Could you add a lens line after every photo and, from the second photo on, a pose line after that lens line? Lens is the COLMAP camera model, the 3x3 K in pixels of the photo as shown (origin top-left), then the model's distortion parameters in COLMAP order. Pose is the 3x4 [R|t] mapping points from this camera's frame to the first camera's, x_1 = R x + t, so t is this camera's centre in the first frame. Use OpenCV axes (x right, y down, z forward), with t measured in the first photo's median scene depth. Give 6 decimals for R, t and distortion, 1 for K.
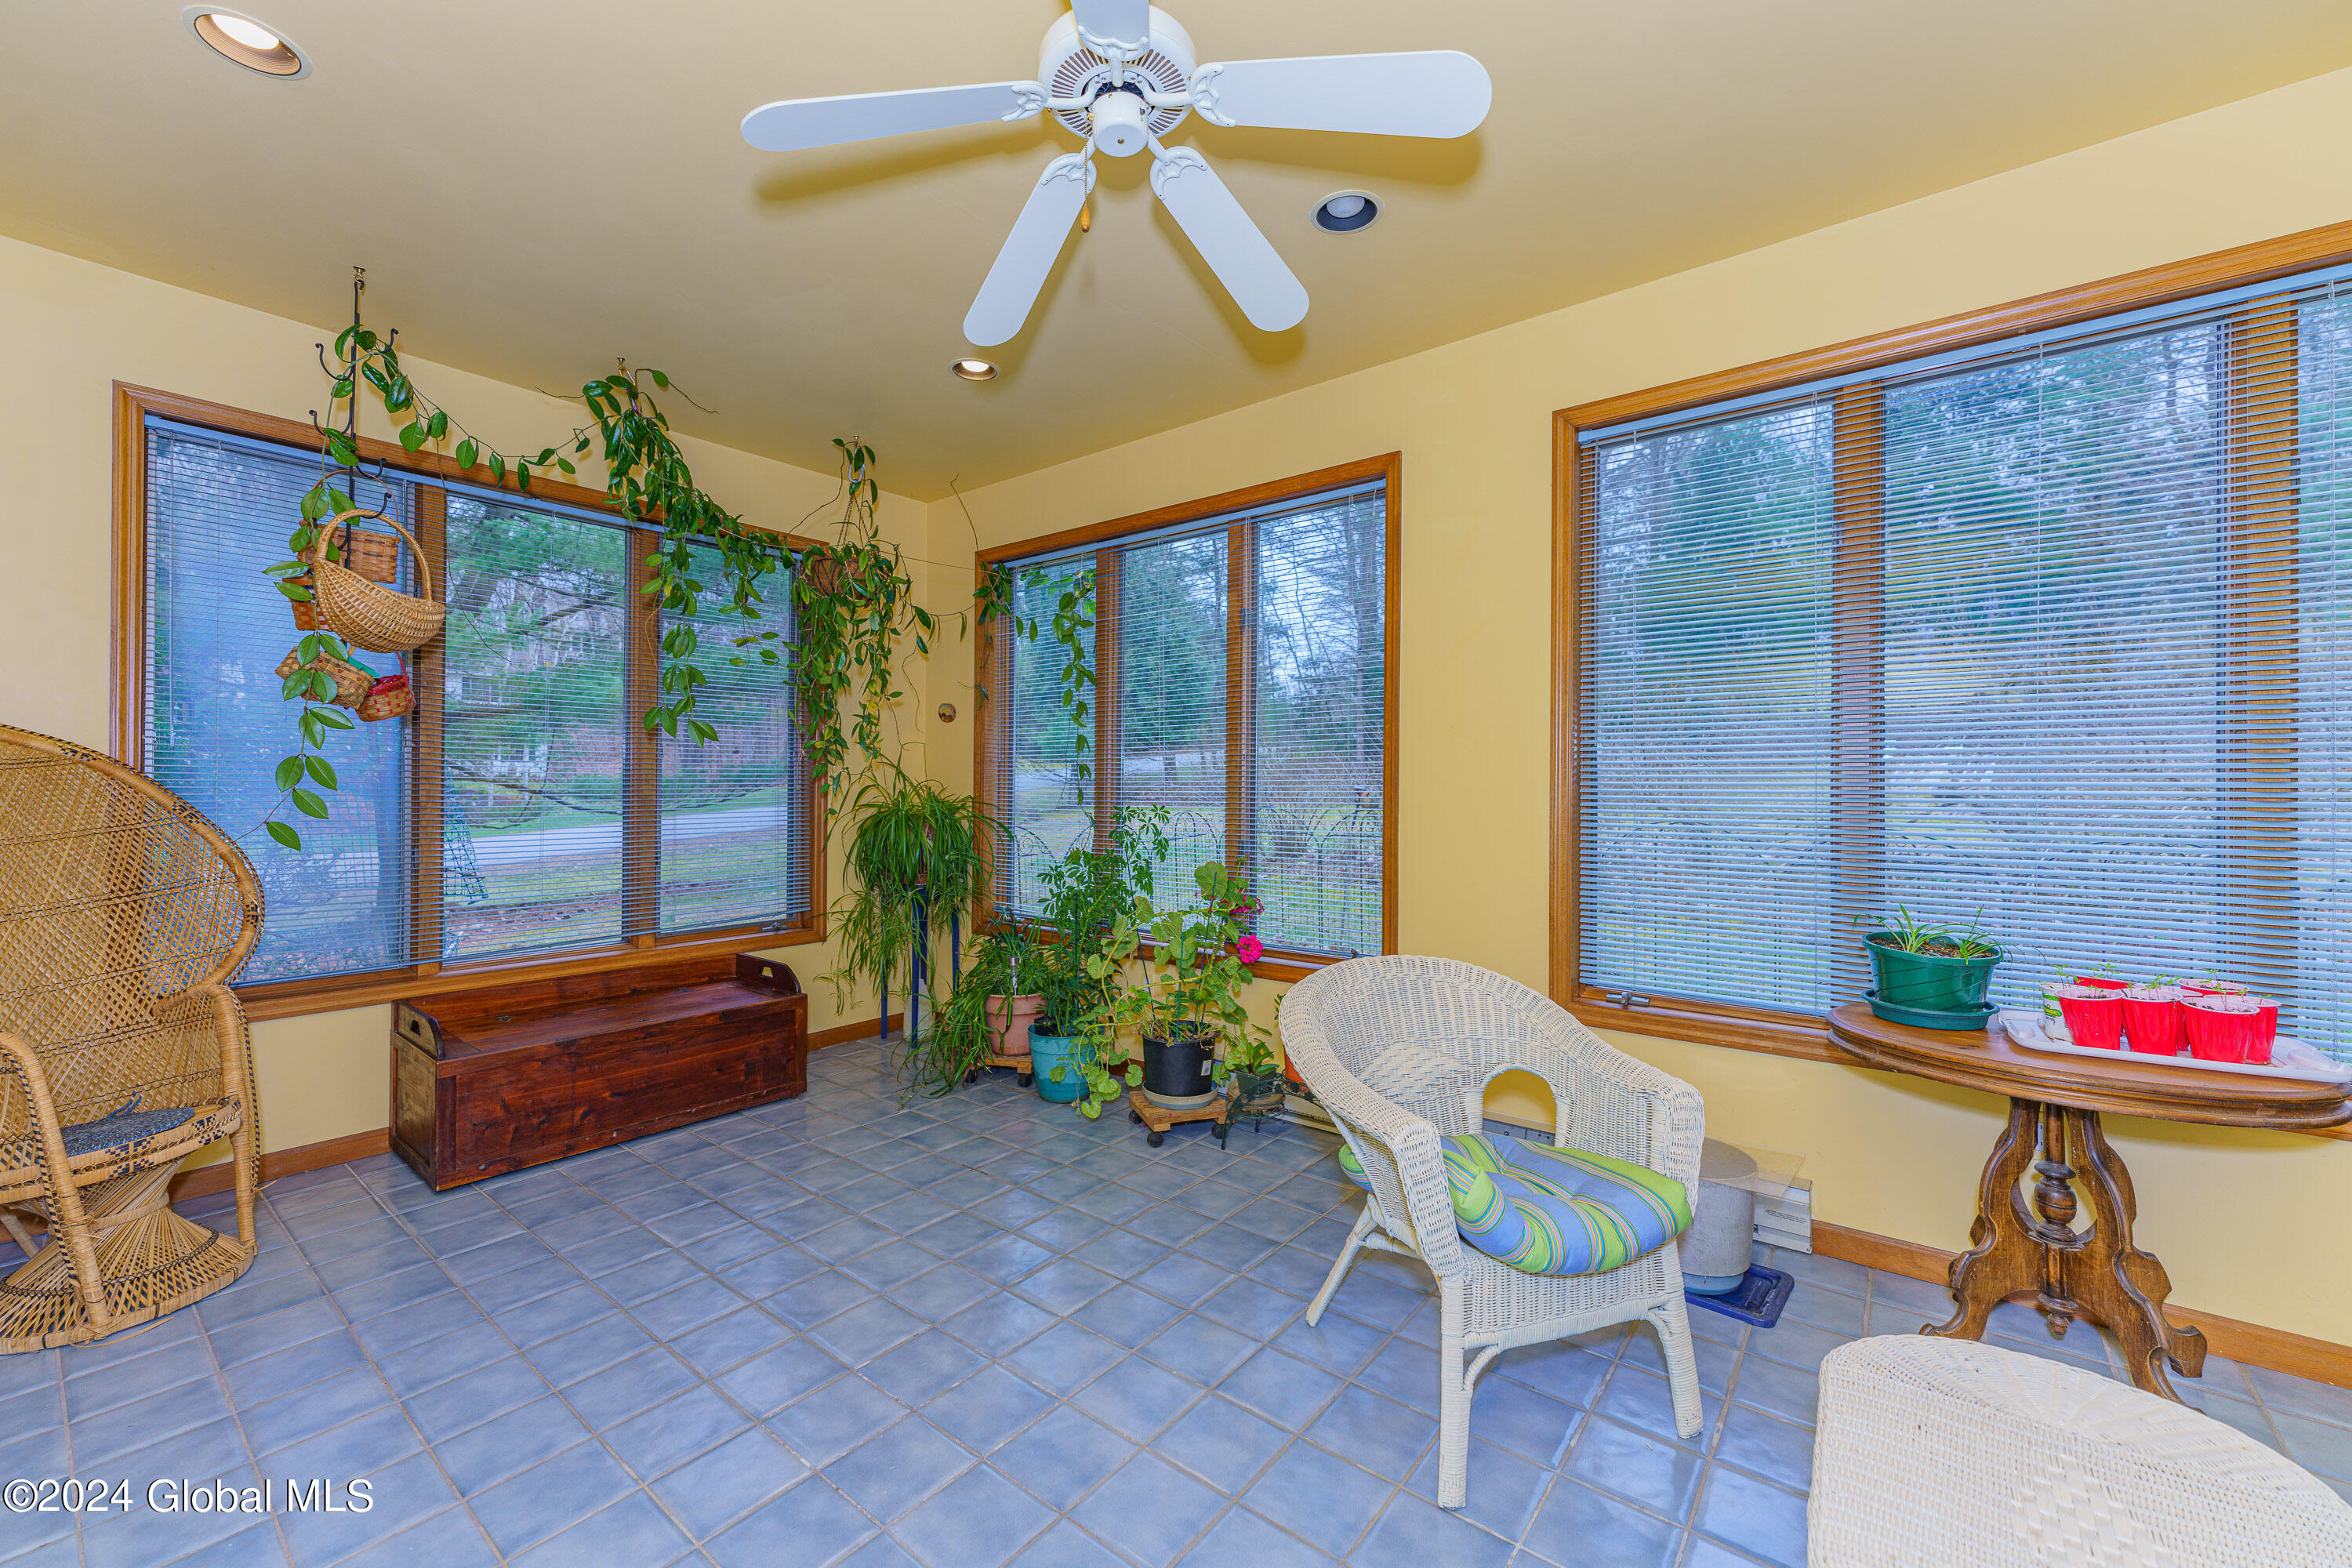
lens RADIAL K [[923.6, 0, 1167.2], [0, 923.6, 785.6], [0, 0, 1]] dist [0.000883, 0.000084]
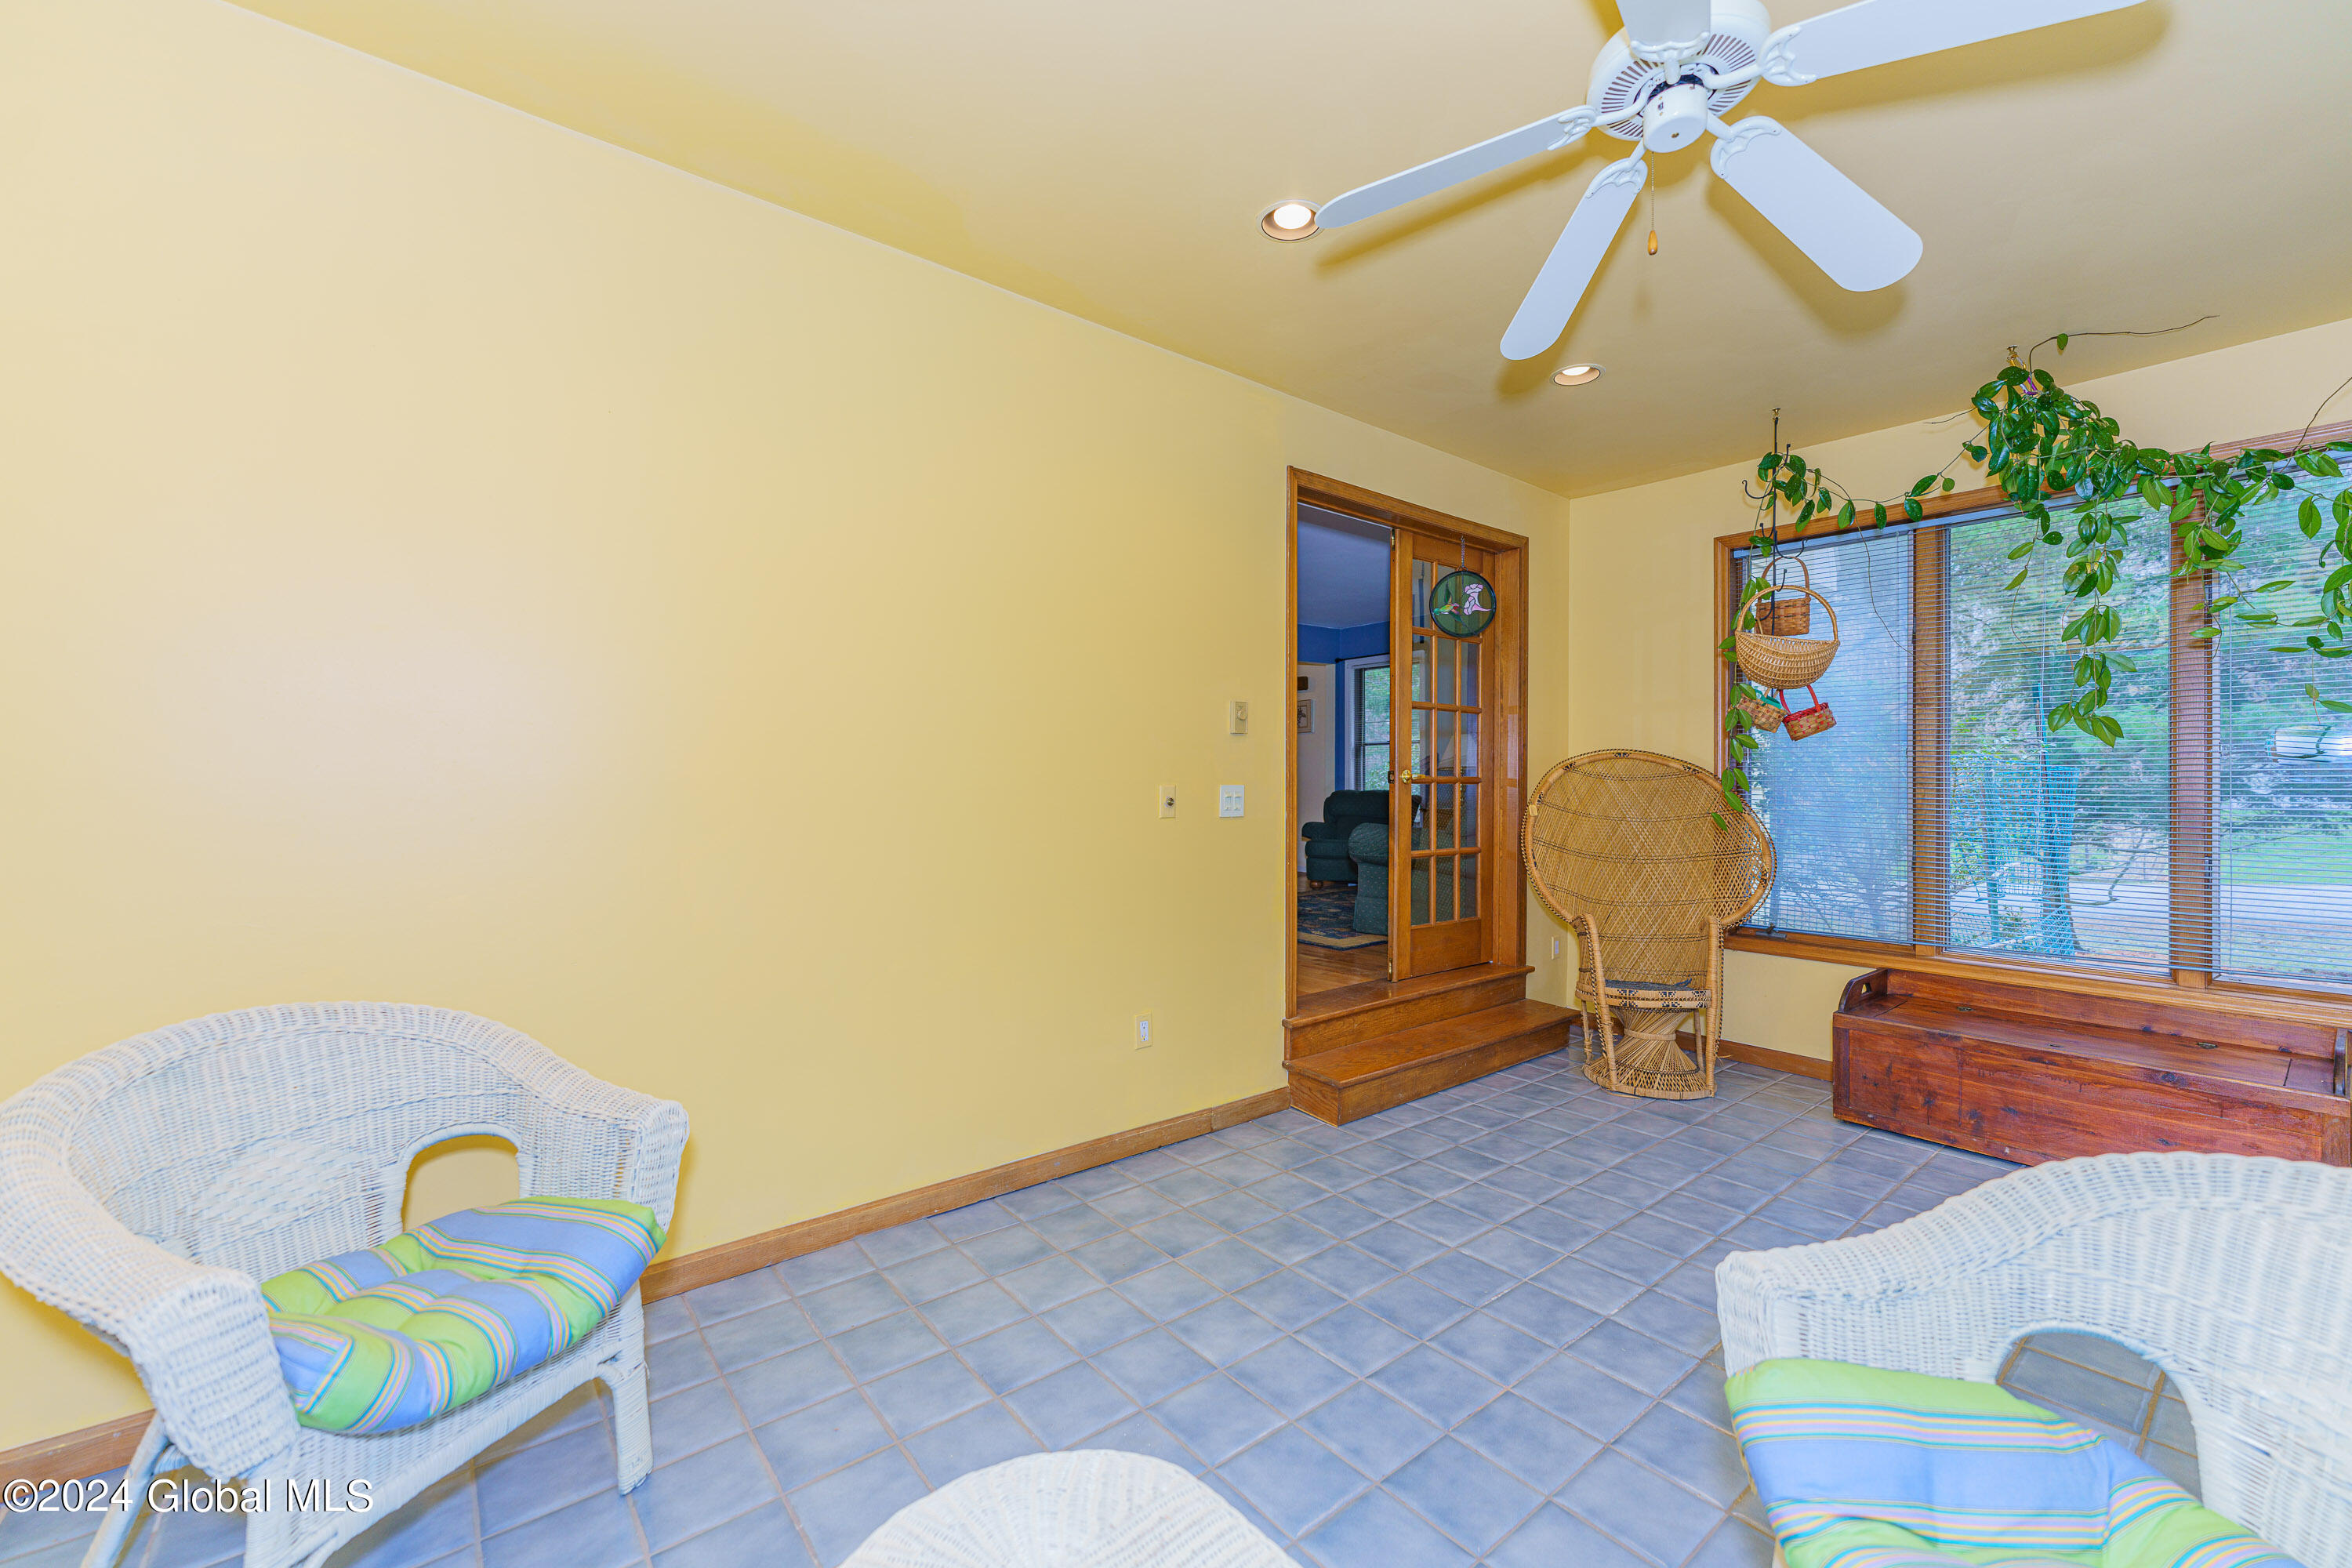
lens RADIAL K [[935.5, 0, 1174.1], [0, 935.5, 778.2], [0, 0, 1]] dist [0.000798, 0.000280]
pose [[-0.226822, -0.010506, -0.973880, 0.696934], [-0.003084, 0.999945, -0.010068, 0.001722], [0.973931, 0.000720, -0.226842, 0.474412]]
